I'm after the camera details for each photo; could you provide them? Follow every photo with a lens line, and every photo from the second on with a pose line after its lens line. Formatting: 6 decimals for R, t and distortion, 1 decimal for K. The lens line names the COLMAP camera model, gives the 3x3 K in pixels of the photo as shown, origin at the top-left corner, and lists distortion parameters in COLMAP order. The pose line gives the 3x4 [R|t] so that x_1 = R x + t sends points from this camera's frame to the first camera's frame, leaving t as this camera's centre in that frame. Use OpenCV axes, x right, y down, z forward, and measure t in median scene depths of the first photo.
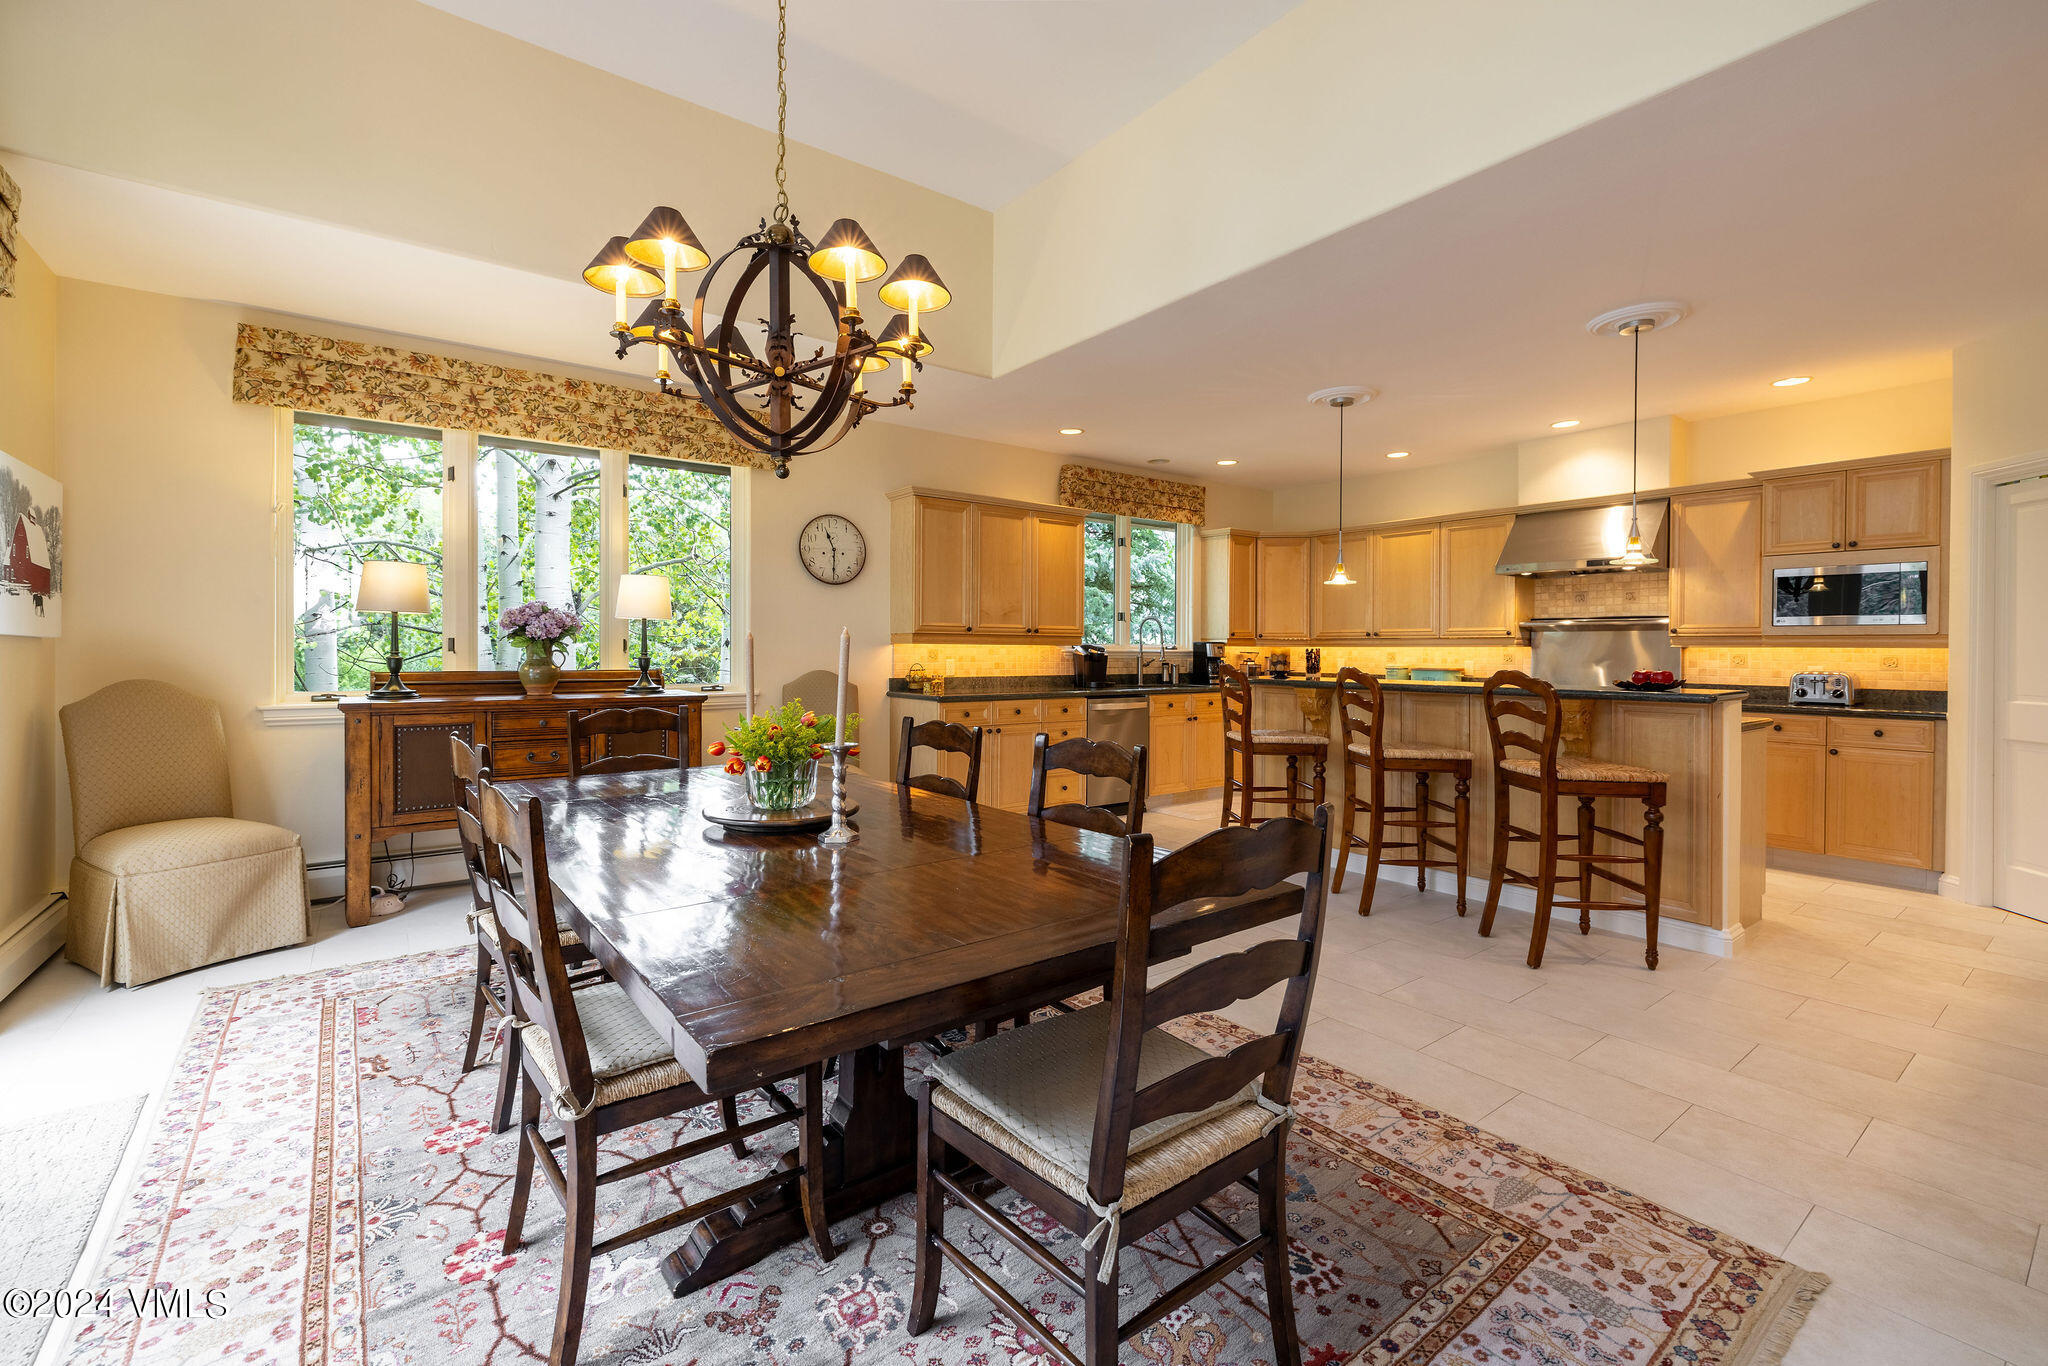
lens RADIAL K [[869.2, 0, 1023.0], [0, 869.2, 662.7], [0, 0, 1]] dist [-0.008954, -0.000390]
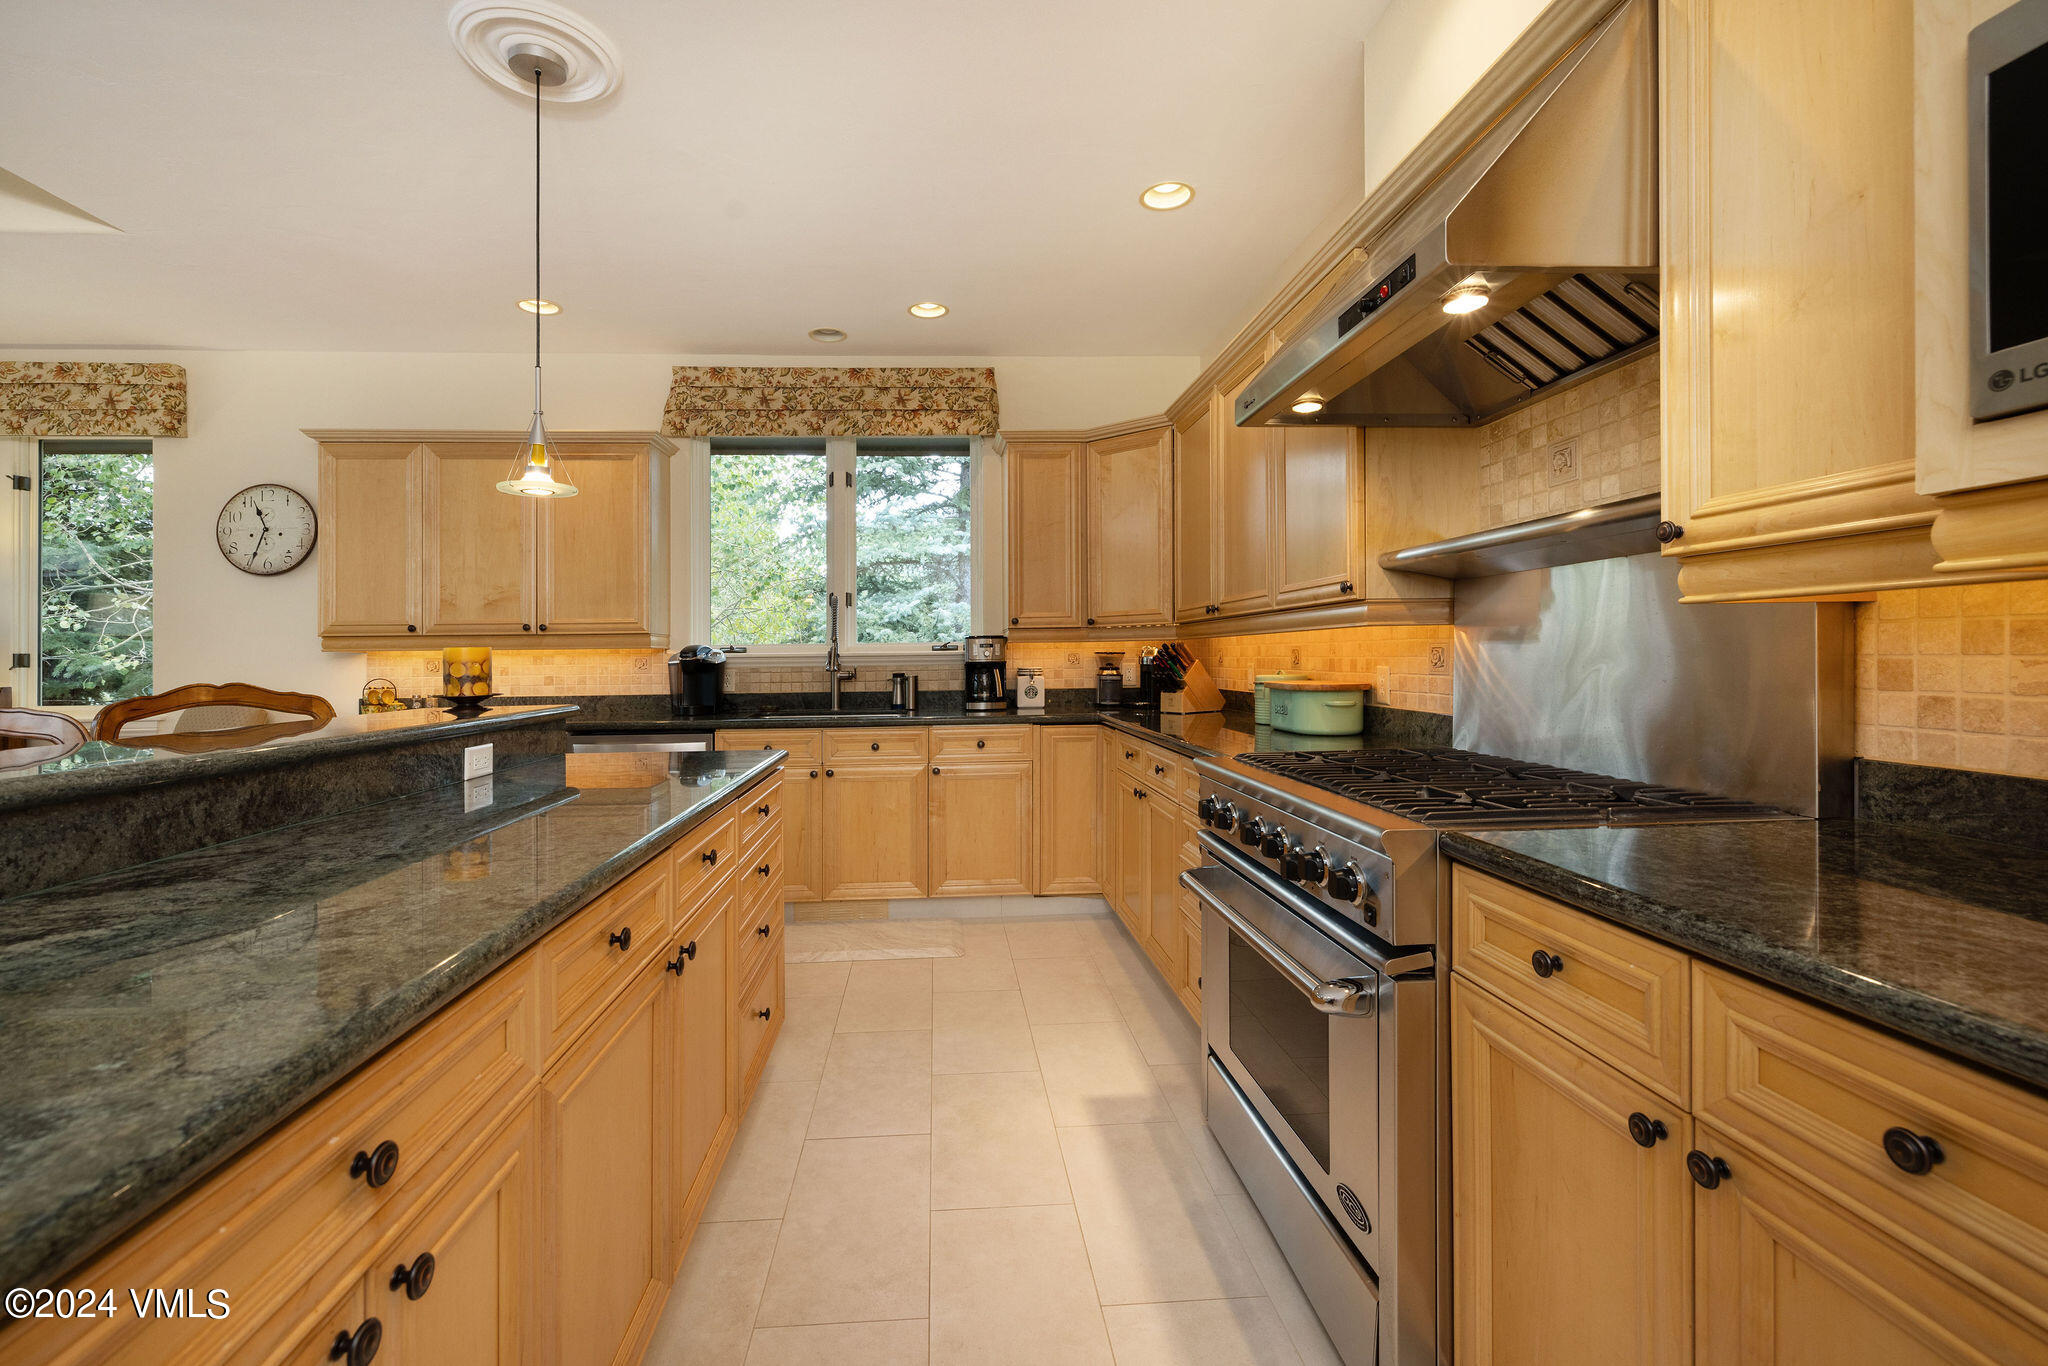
lens RADIAL K [[1068.2, 0, 1018.4], [0, 1068.2, 673.9], [0, 0, 1]] dist [0.001396, 0.000612]
pose [[0.833788, -0.009959, -0.551995, 0.797693], [0.010225, 0.999944, -0.002595, 0.004211], [0.551990, -0.003480, 0.833843, 0.554811]]
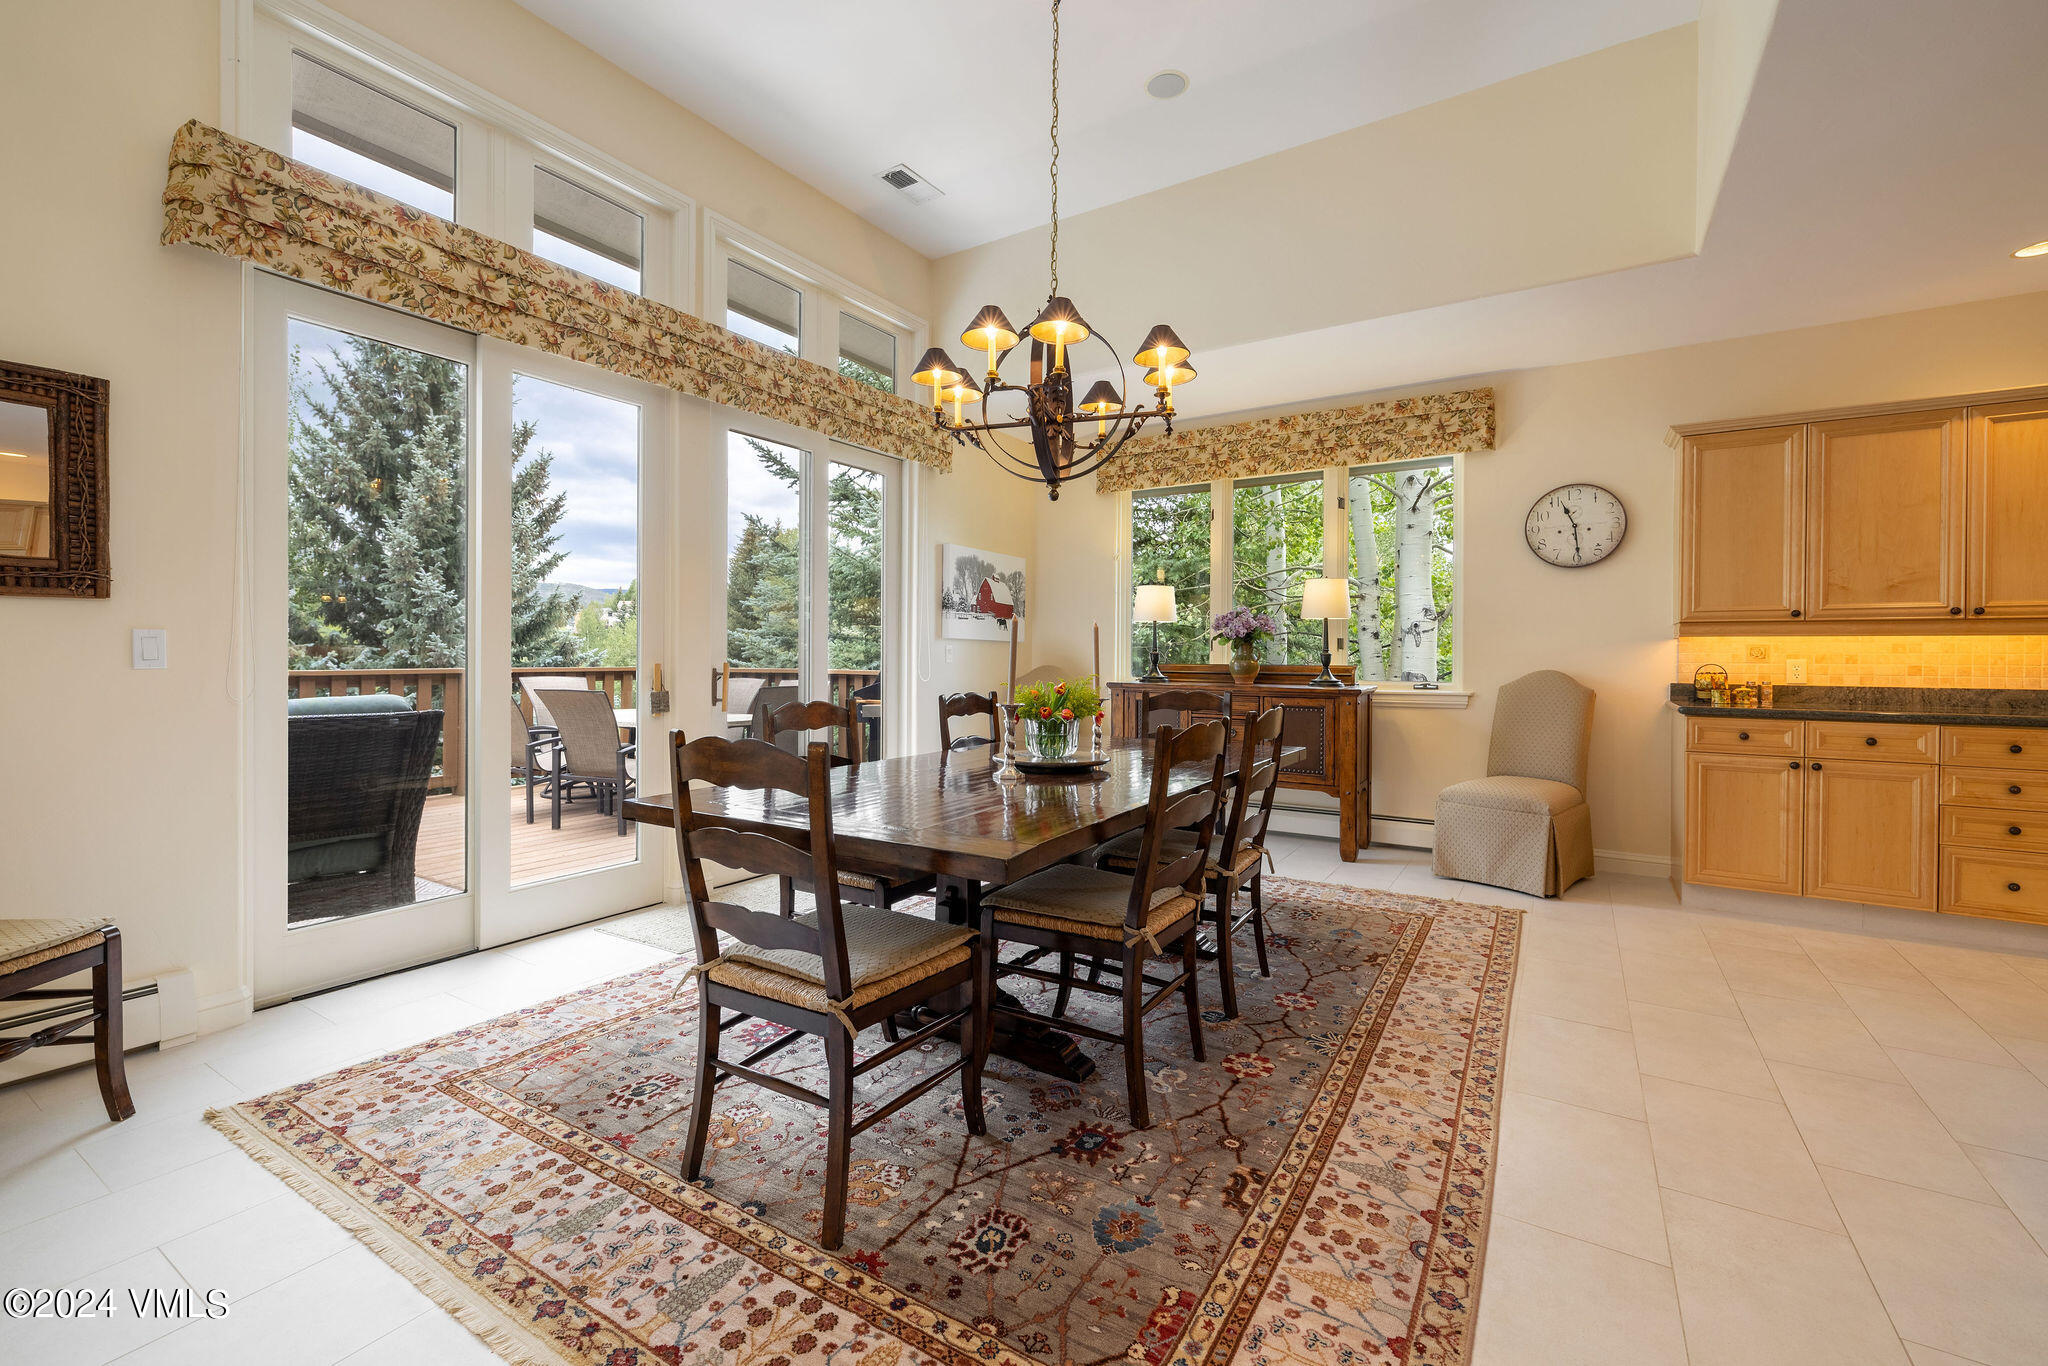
lens RADIAL K [[869.2, 0, 997.0], [0, 869.2, 656.4], [0, 0, 1]] dist [-0.008954, -0.000390]
pose [[0.336202, -0.004283, -0.941780, 0.357365], [-0.018090, 0.999776, -0.011005, 0.013098], [0.941616, 0.020737, 0.336049, 0.191645]]
